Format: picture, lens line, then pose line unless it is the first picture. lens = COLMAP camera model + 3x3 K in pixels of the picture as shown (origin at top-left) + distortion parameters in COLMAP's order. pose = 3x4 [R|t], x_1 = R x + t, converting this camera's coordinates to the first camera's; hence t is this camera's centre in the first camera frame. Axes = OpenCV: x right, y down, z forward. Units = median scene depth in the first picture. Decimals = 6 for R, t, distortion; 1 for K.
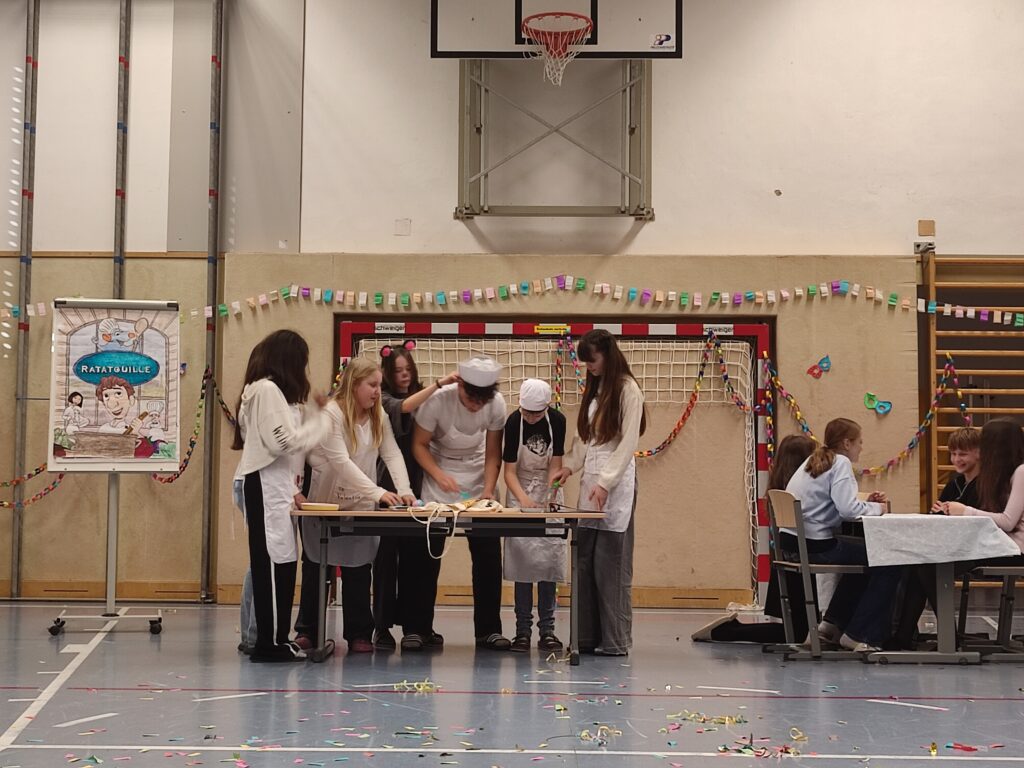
lens RADIAL K [[1476.7, 0, 512.0], [0, 1476.7, 384.0], [0, 0, 1]] dist [0.142682, -0.720147]
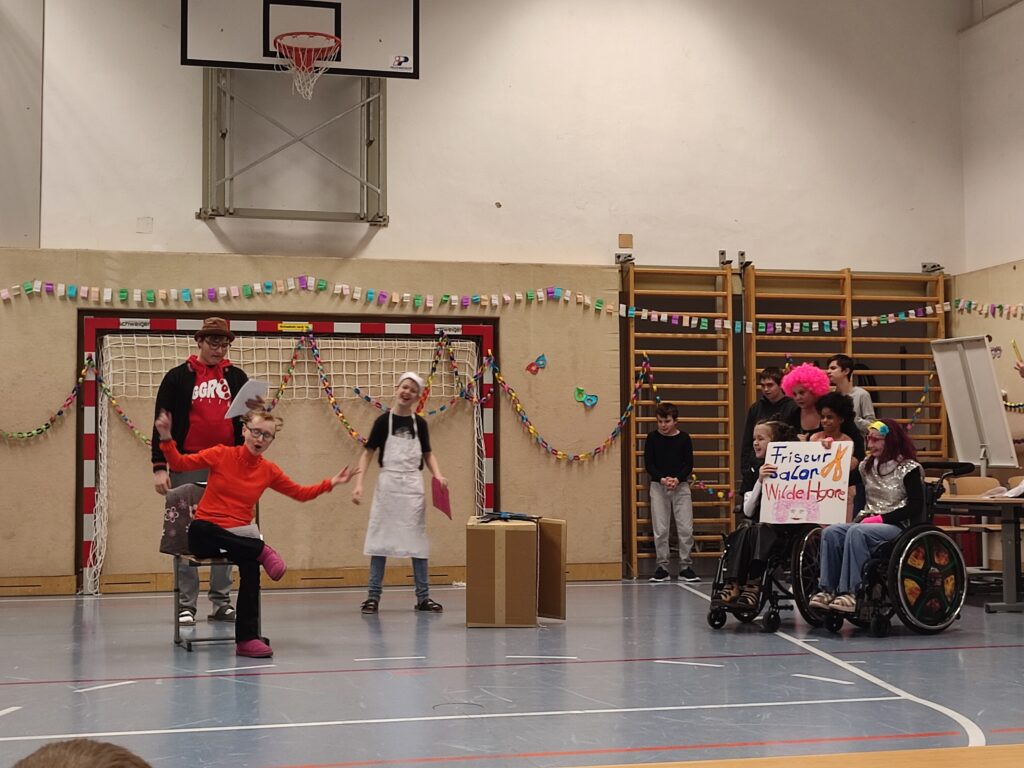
lens RADIAL K [[1476.7, 0, 512.0], [0, 1476.7, 384.0], [0, 0, 1]] dist [0.142682, -0.720147]
pose [[0.965672, 0.001026, 0.259762, -0.098174], [-0.006363, 0.999786, 0.019705, -0.018183], [-0.259686, -0.020682, 0.965472, -0.065881]]
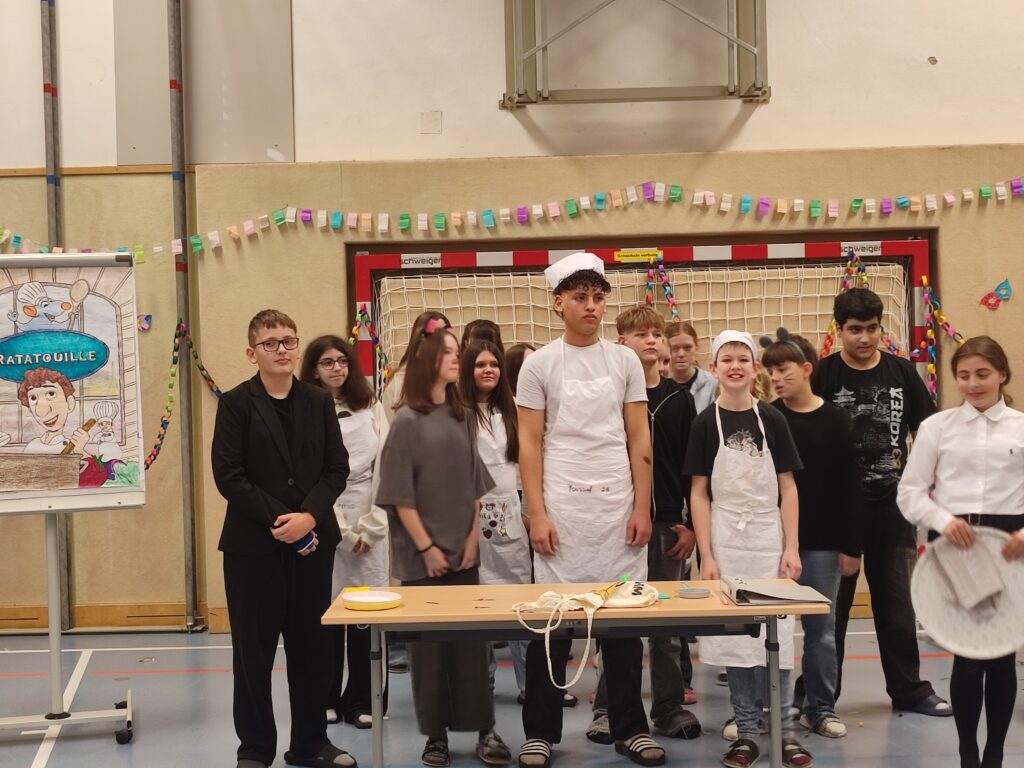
lens RADIAL K [[1476.7, 0, 512.0], [0, 1476.7, 384.0], [0, 0, 1]] dist [0.142682, -0.720147]
pose [[0.999373, -0.033178, 0.012388, -0.048188], [0.031916, 0.995337, 0.091020, -0.042660], [-0.015350, -0.090568, 0.995772, 0.249708]]
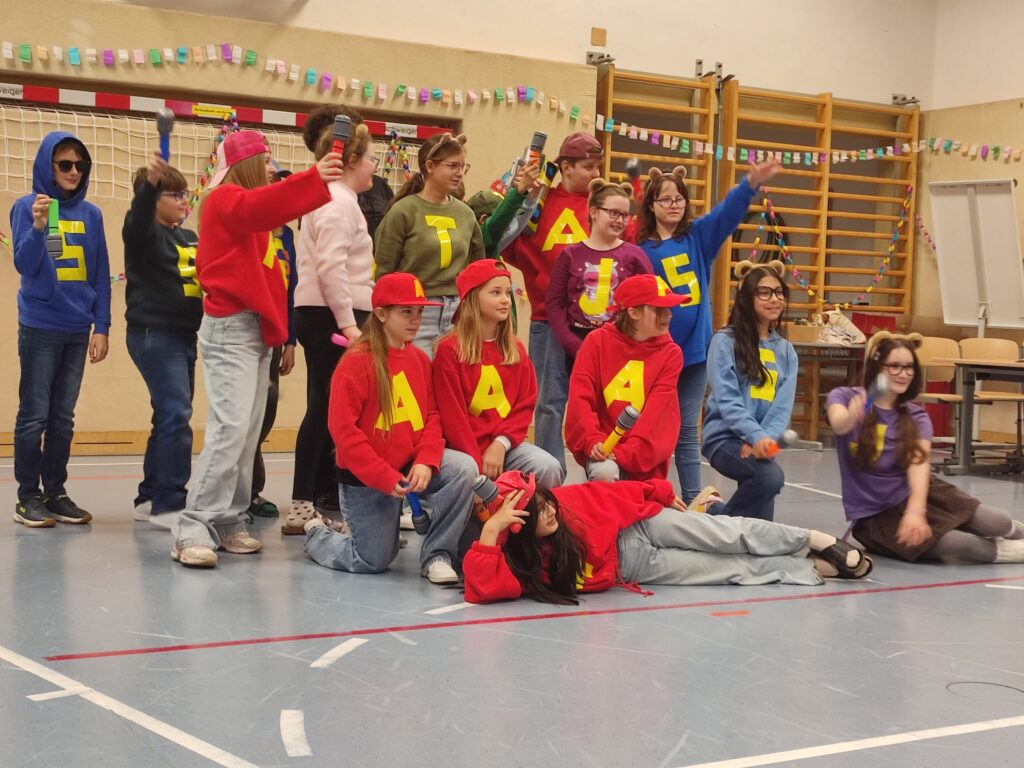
lens RADIAL K [[1476.7, 0, 512.0], [0, 1476.7, 384.0], [0, 0, 1]] dist [0.142682, -0.720147]
pose [[0.858966, -0.004263, 0.512016, -0.246594], [-0.065800, 0.990755, 0.118635, 0.003007], [-0.507788, -0.135594, 0.850744, 0.215761]]
